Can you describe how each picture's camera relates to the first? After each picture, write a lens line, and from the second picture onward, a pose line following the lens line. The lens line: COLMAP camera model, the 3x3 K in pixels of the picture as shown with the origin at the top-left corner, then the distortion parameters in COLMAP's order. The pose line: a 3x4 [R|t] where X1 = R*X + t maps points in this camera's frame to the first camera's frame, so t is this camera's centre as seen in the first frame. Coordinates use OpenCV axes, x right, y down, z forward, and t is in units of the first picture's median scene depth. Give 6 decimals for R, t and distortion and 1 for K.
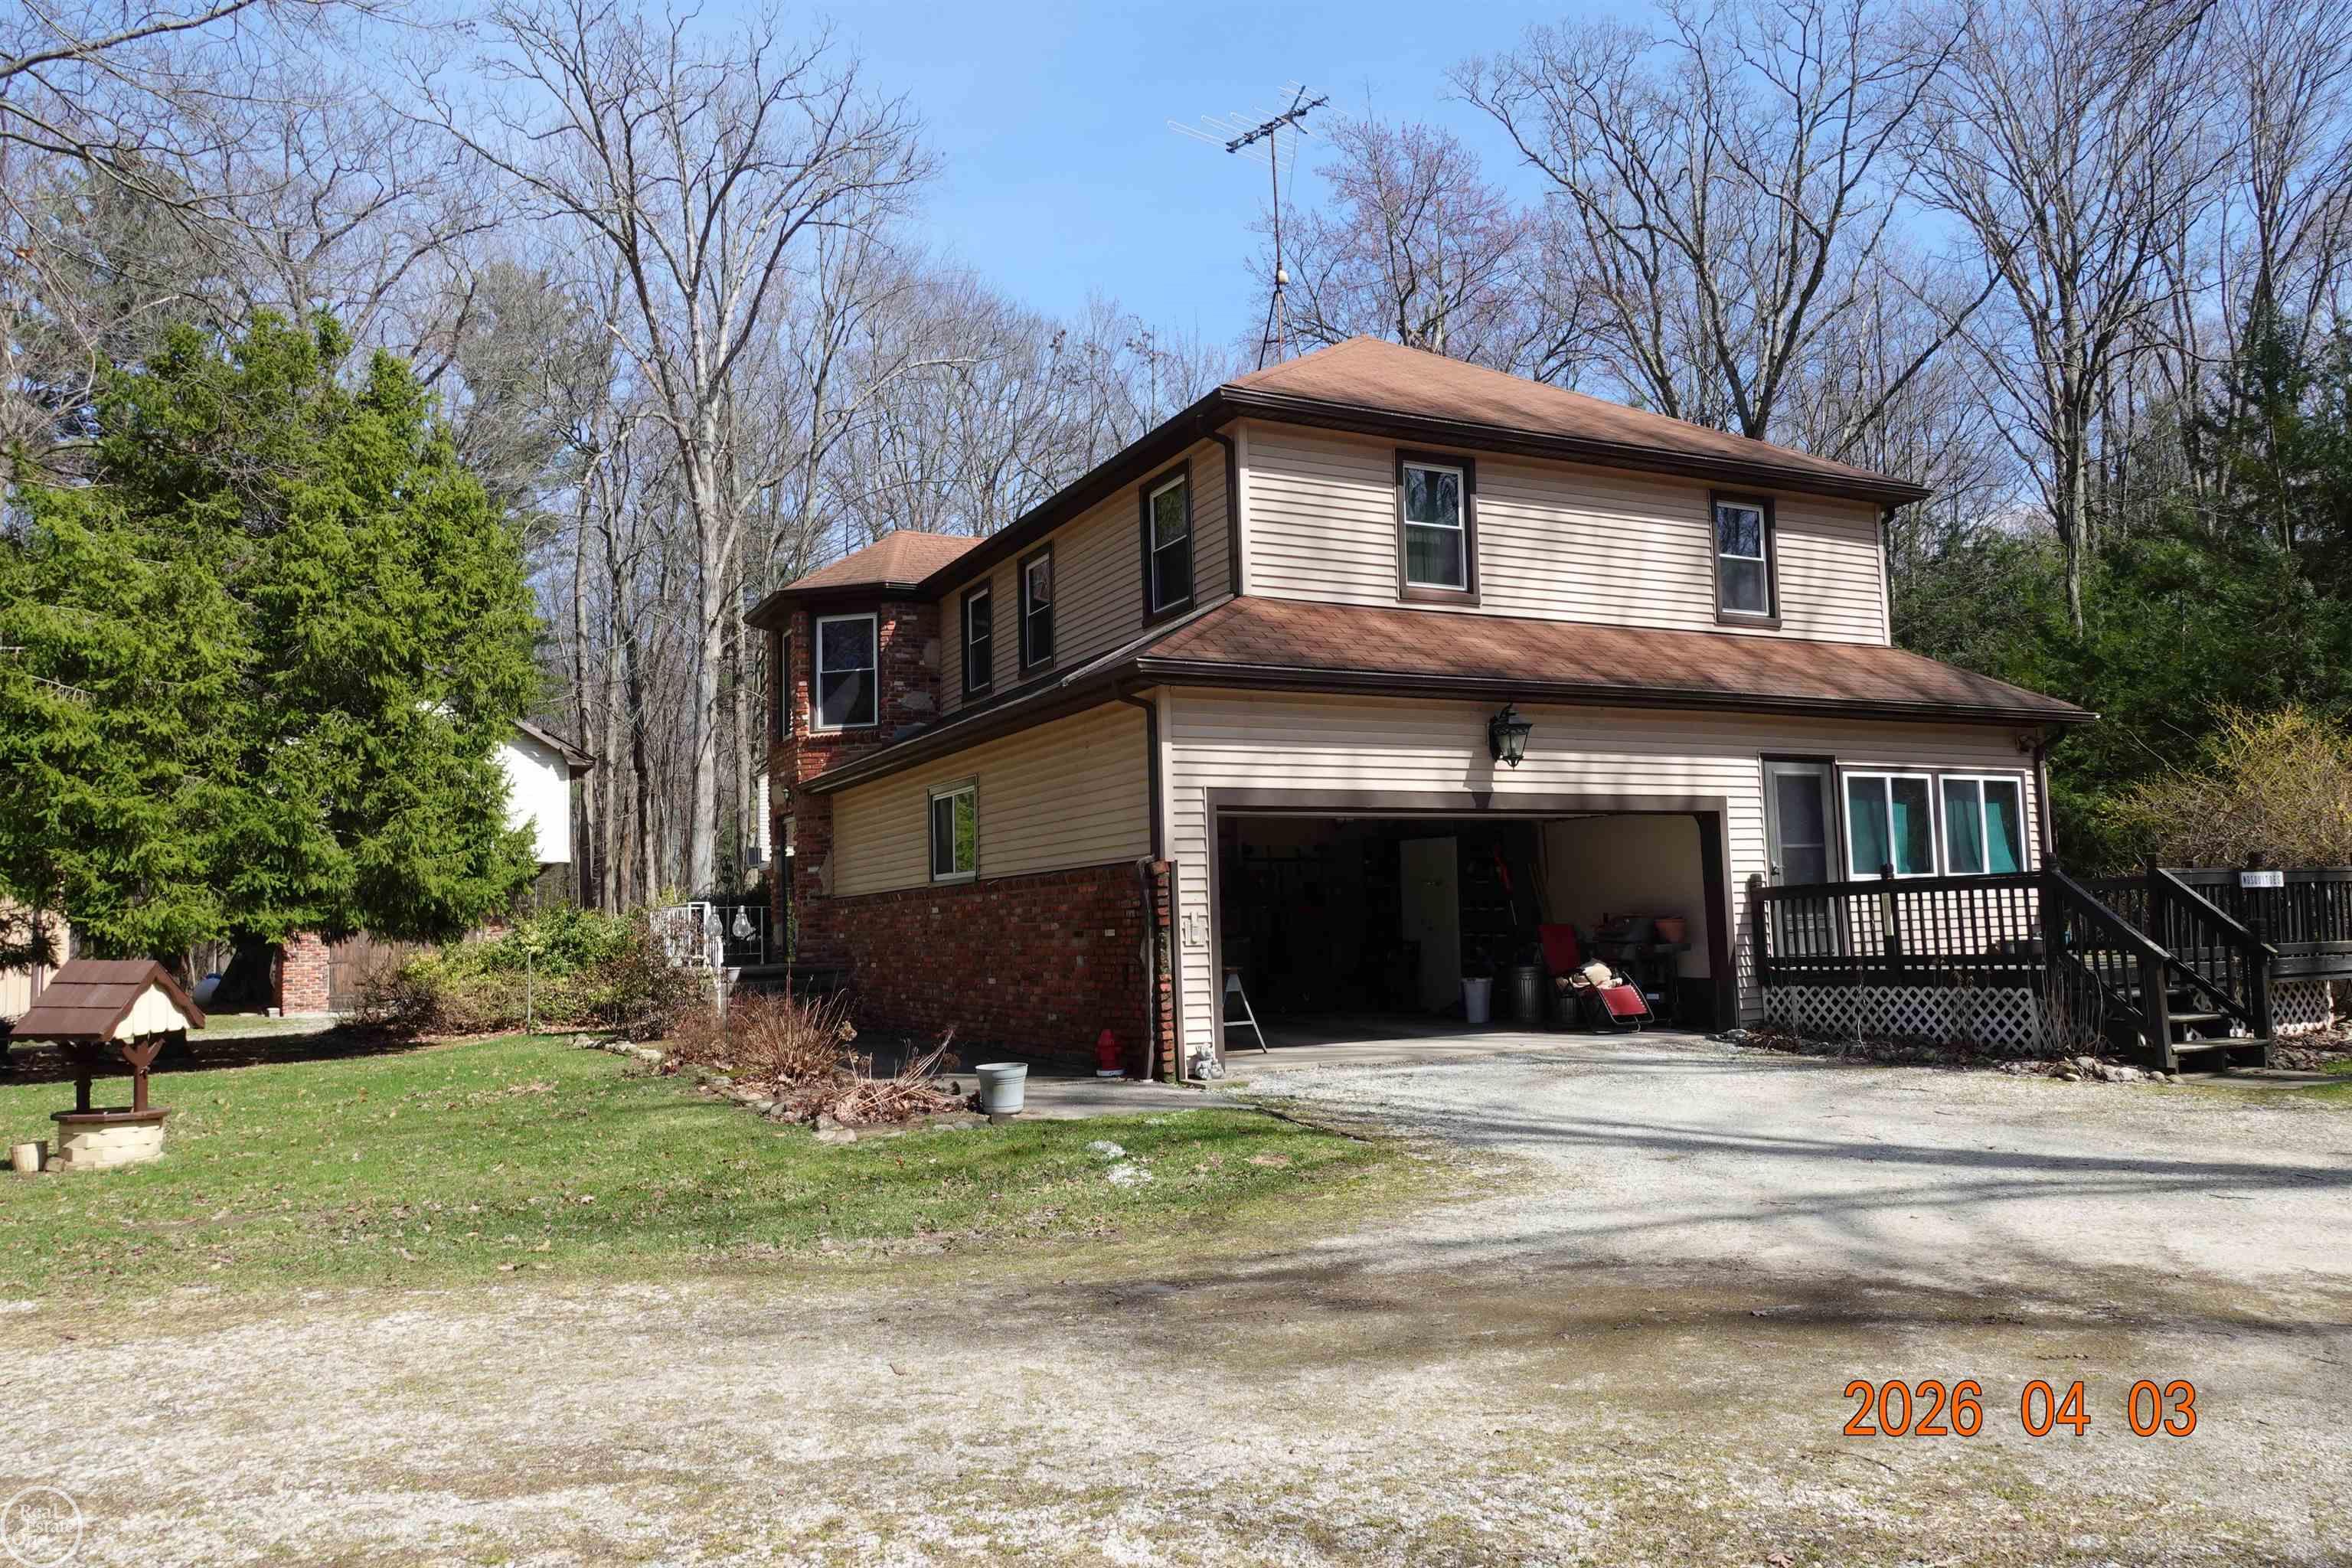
lens RADIAL K [[1641.2, 0, 1176.0], [0, 1641.2, 784.0], [0, 0, 1]] dist [0.008912, 0.000455]
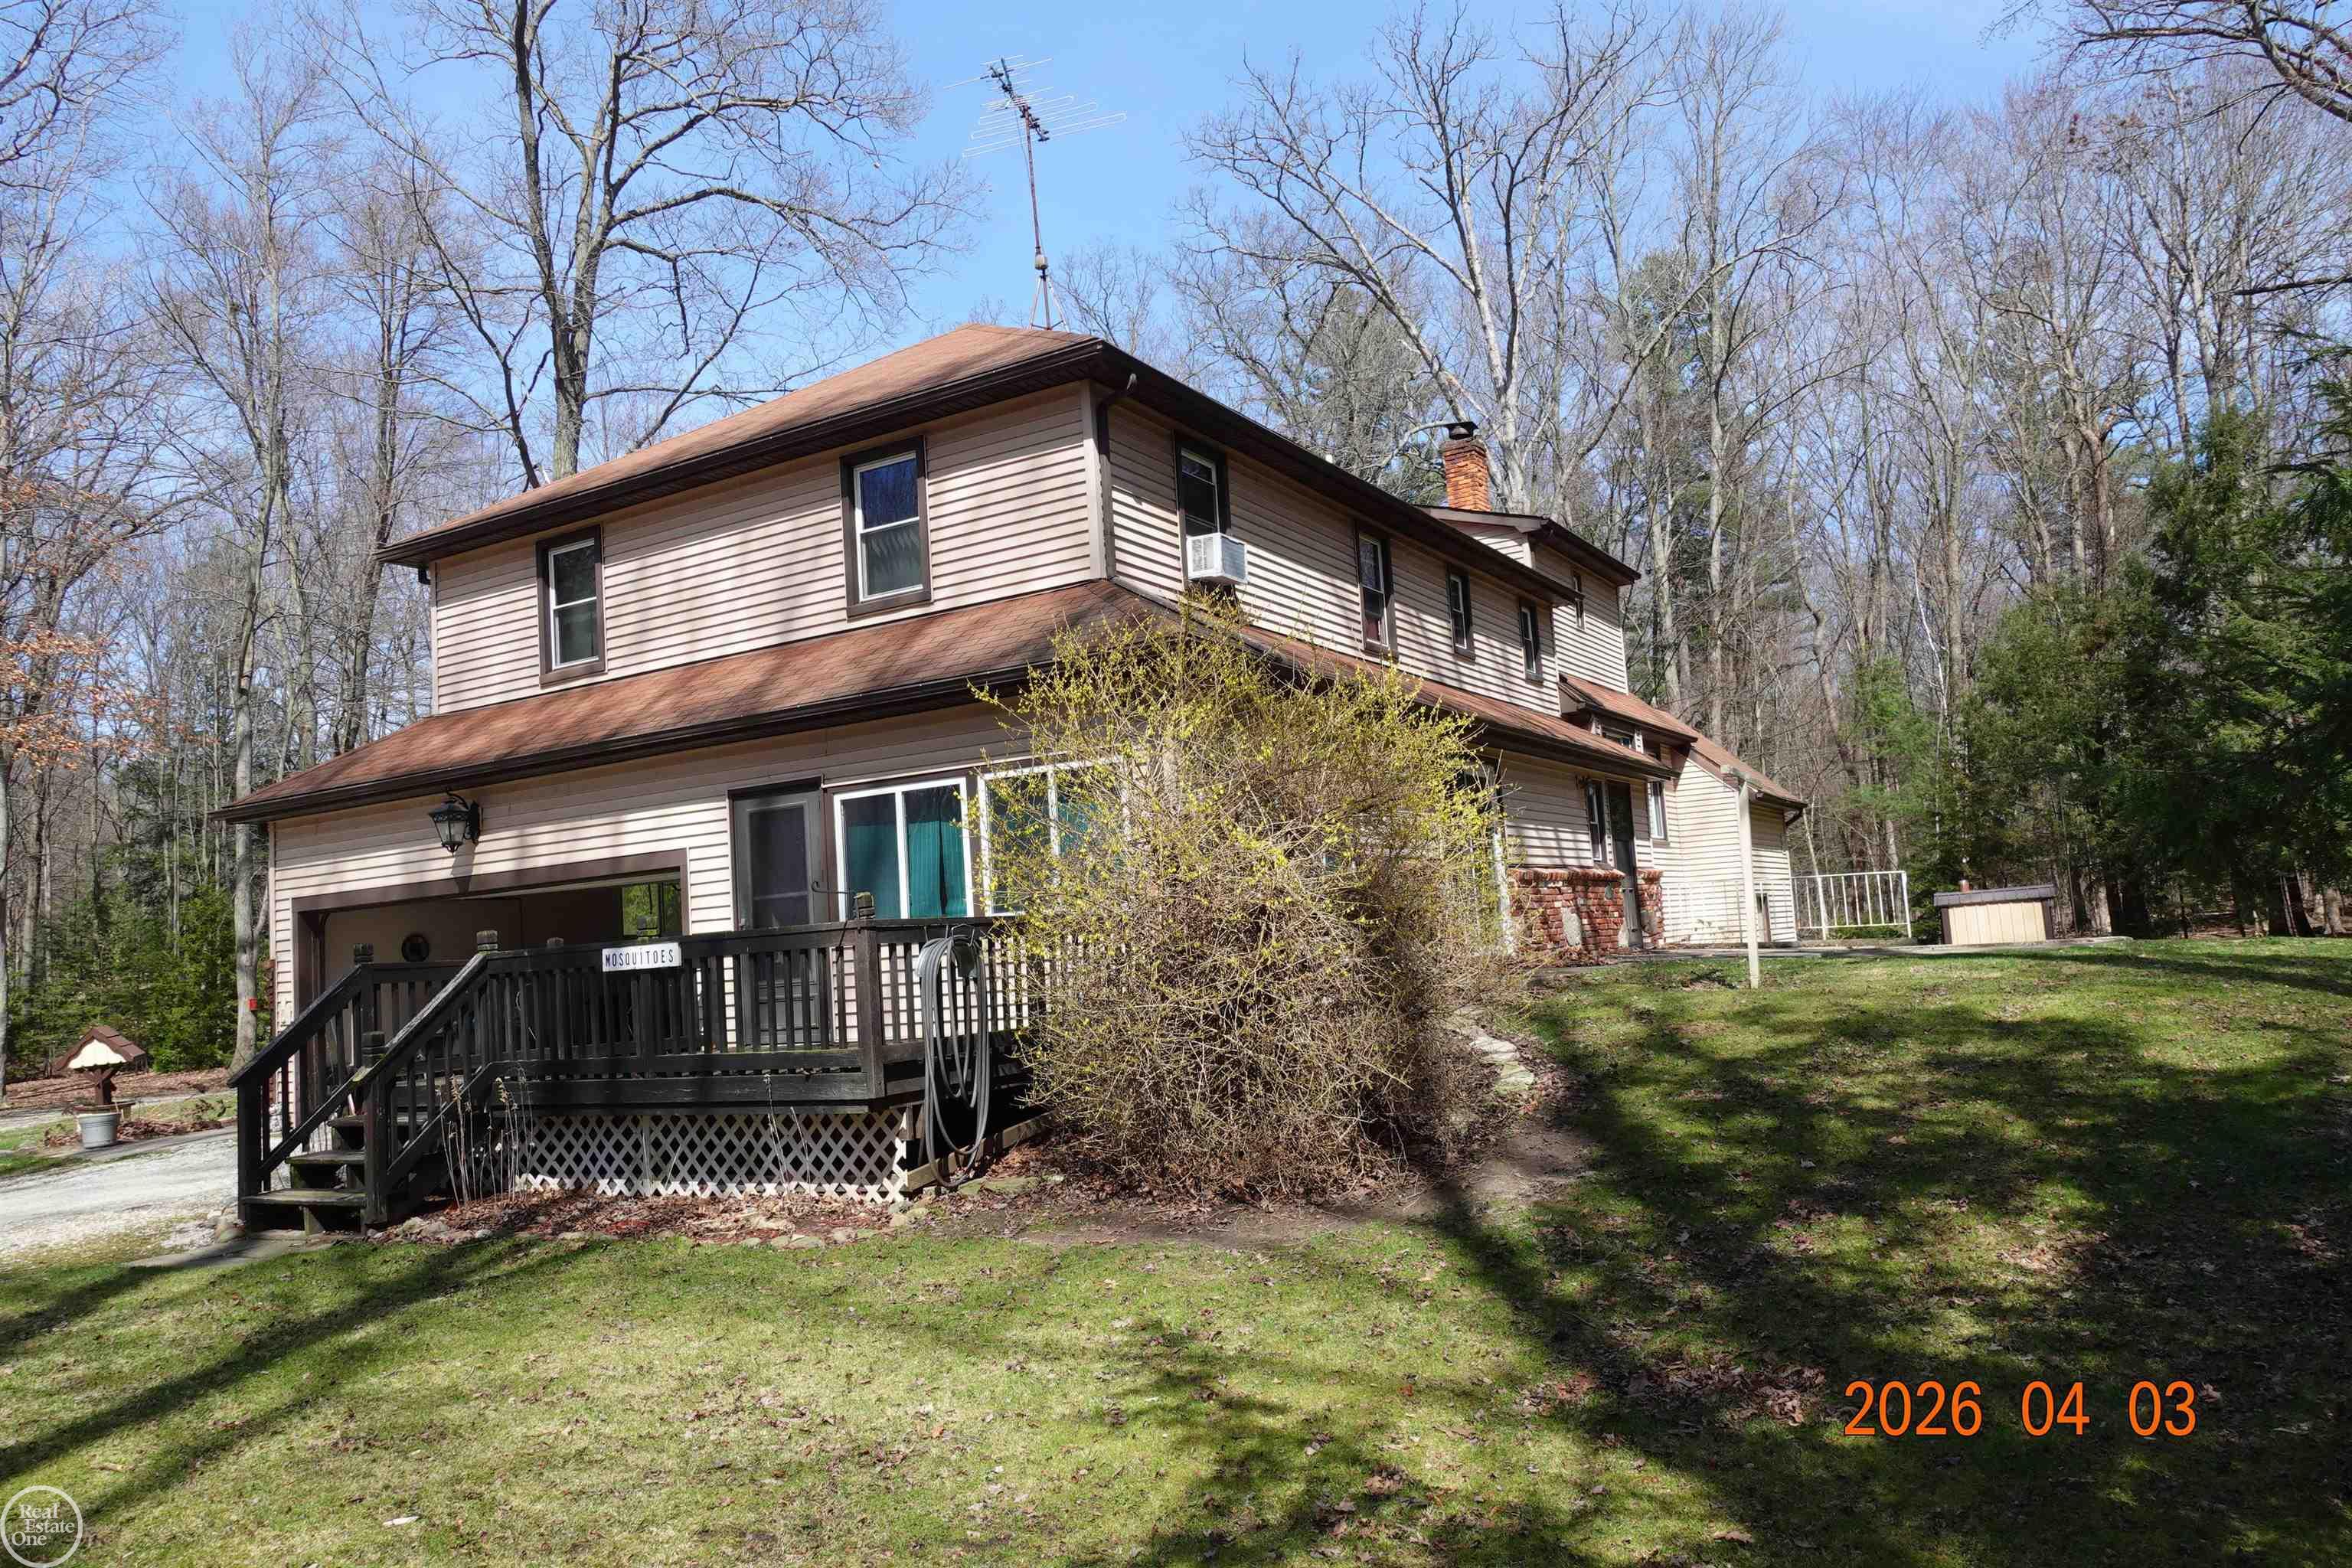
lens RADIAL K [[1613.0, 0, 1176.0], [0, 1613.0, 784.0], [0, 0, 1]] dist [0.008399, 0.000996]
pose [[0.530666, -0.093670, -0.842389, 1.138886], [0.129128, 0.991208, -0.028874, 0.030503], [0.837687, -0.093453, 0.538096, 0.722217]]
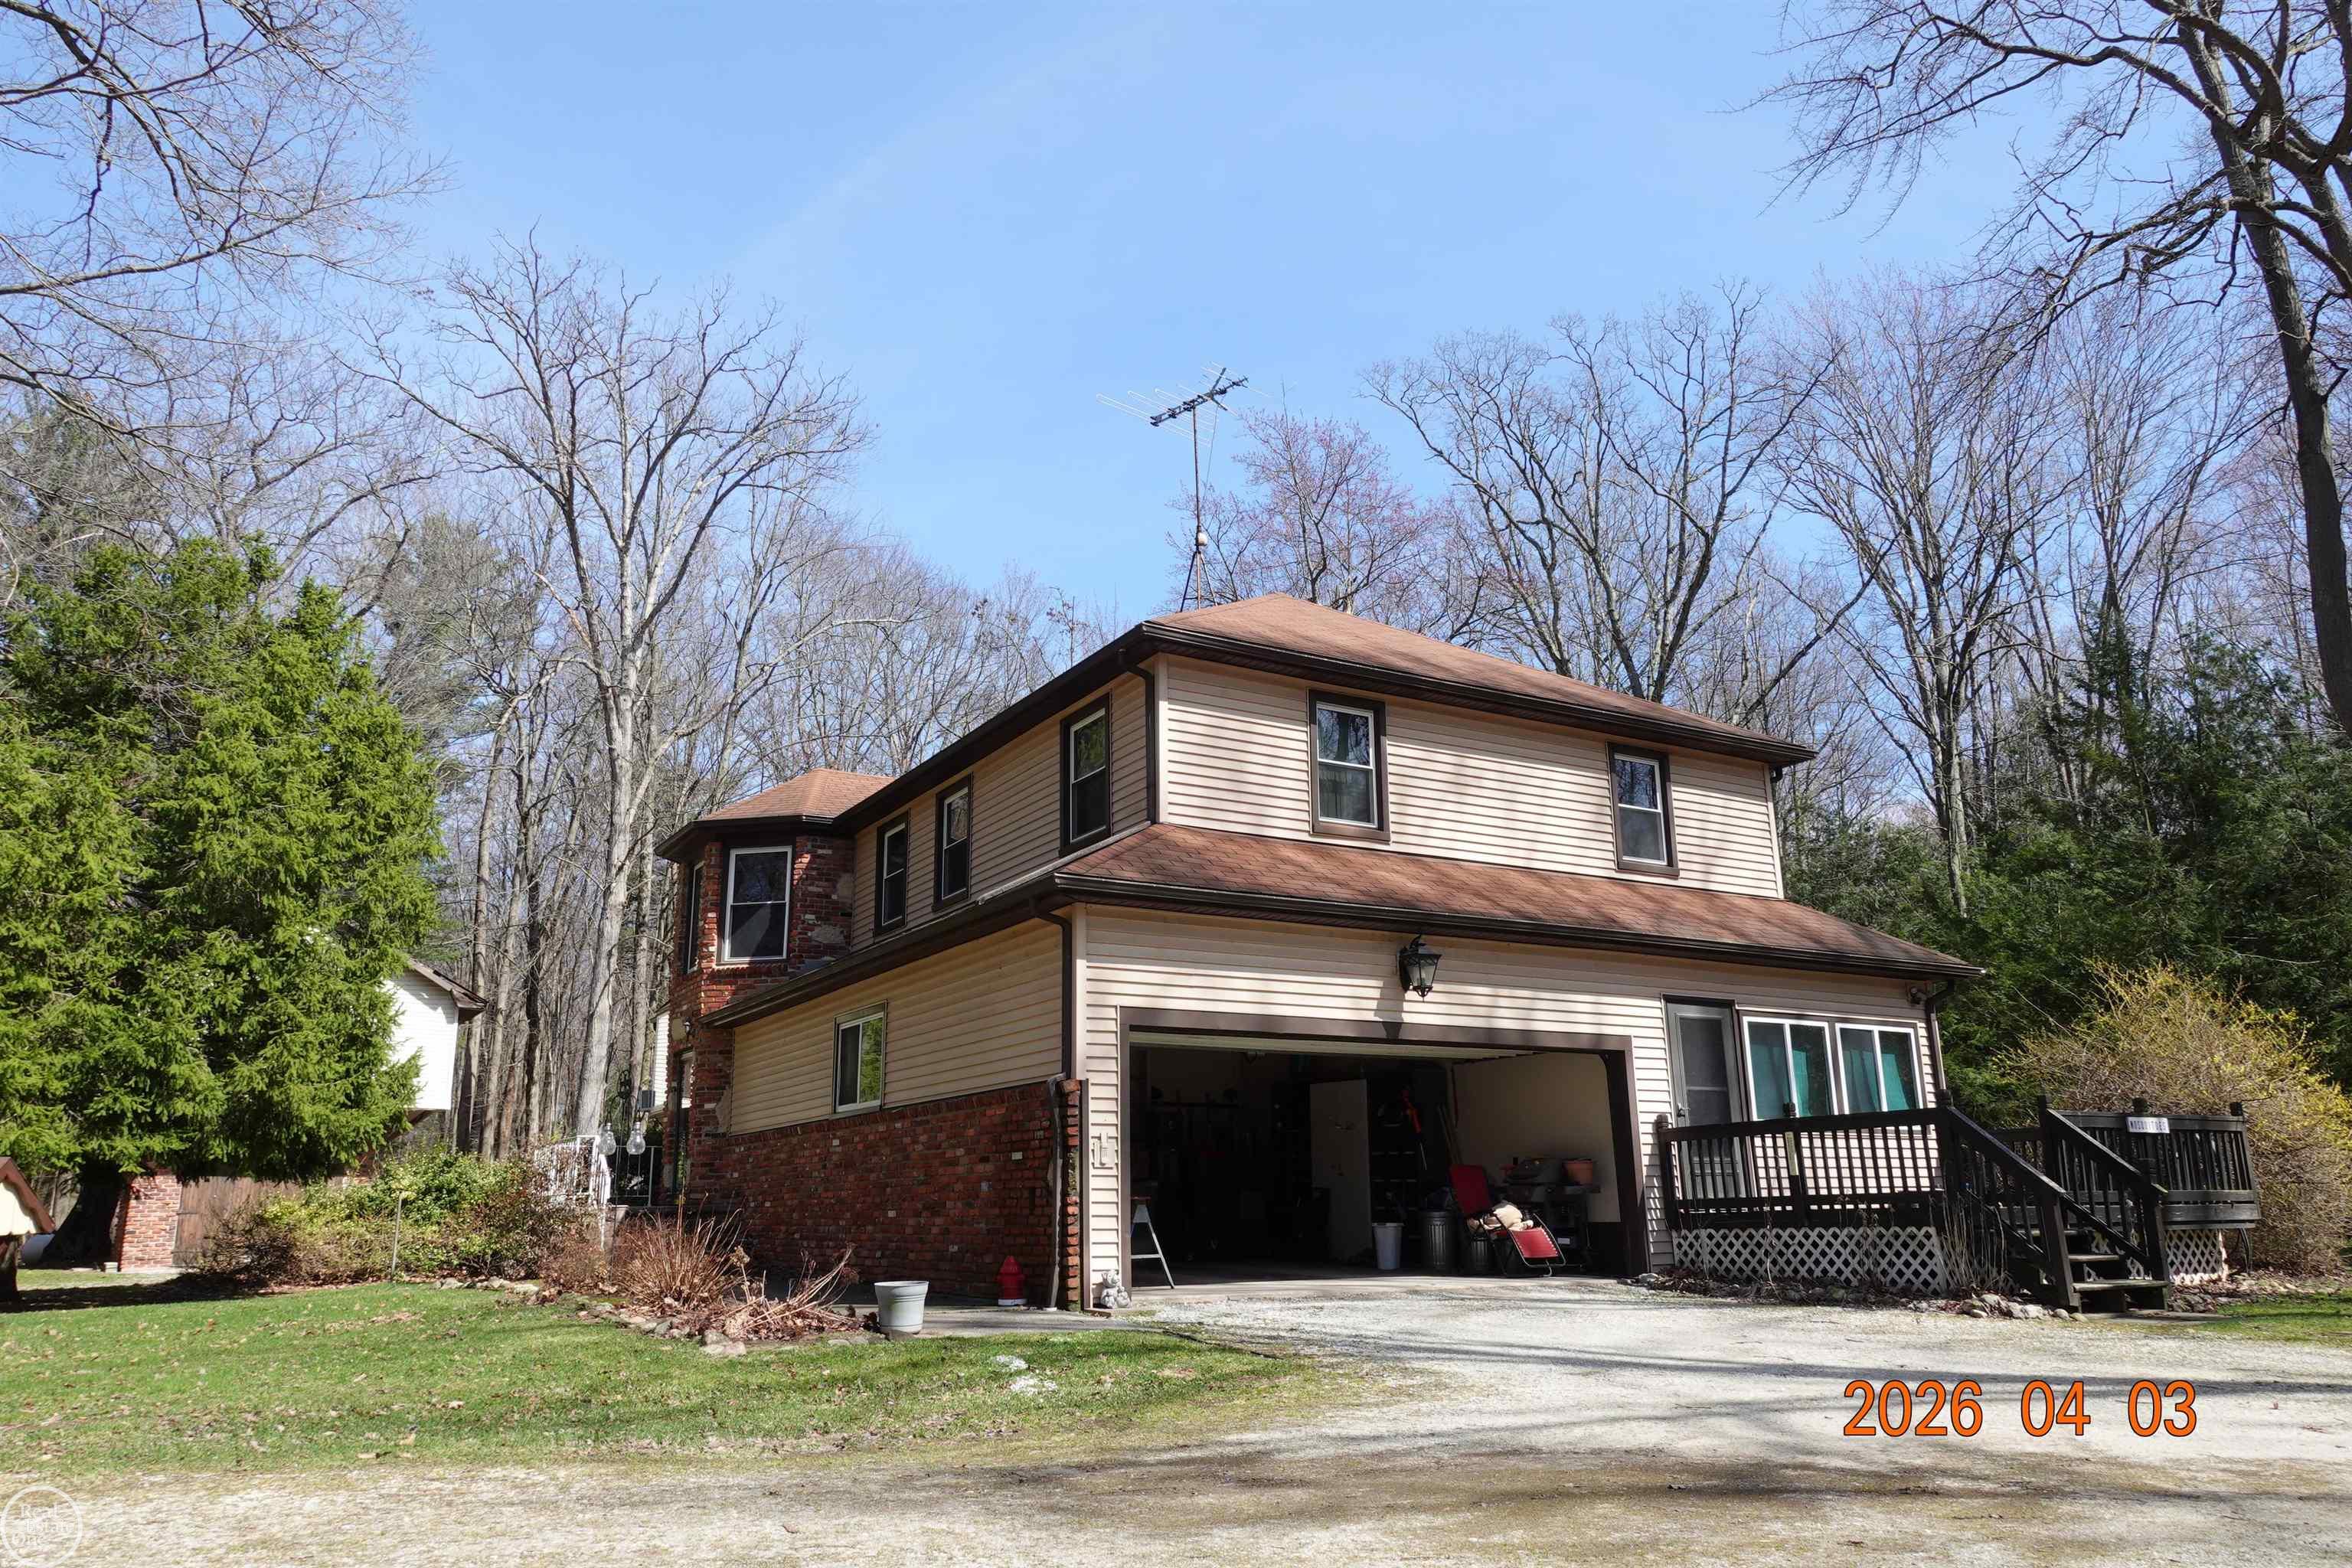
lens RADIAL K [[1642.9, 0, 1176.0], [0, 1642.9, 784.0], [0, 0, 1]] dist [0.009705, 0.001339]
pose [[0.998179, 0.029555, 0.052593, -0.003081], [-0.020395, 0.985768, -0.166872, 0.027890], [-0.056777, 0.165495, 0.984575, -0.007971]]
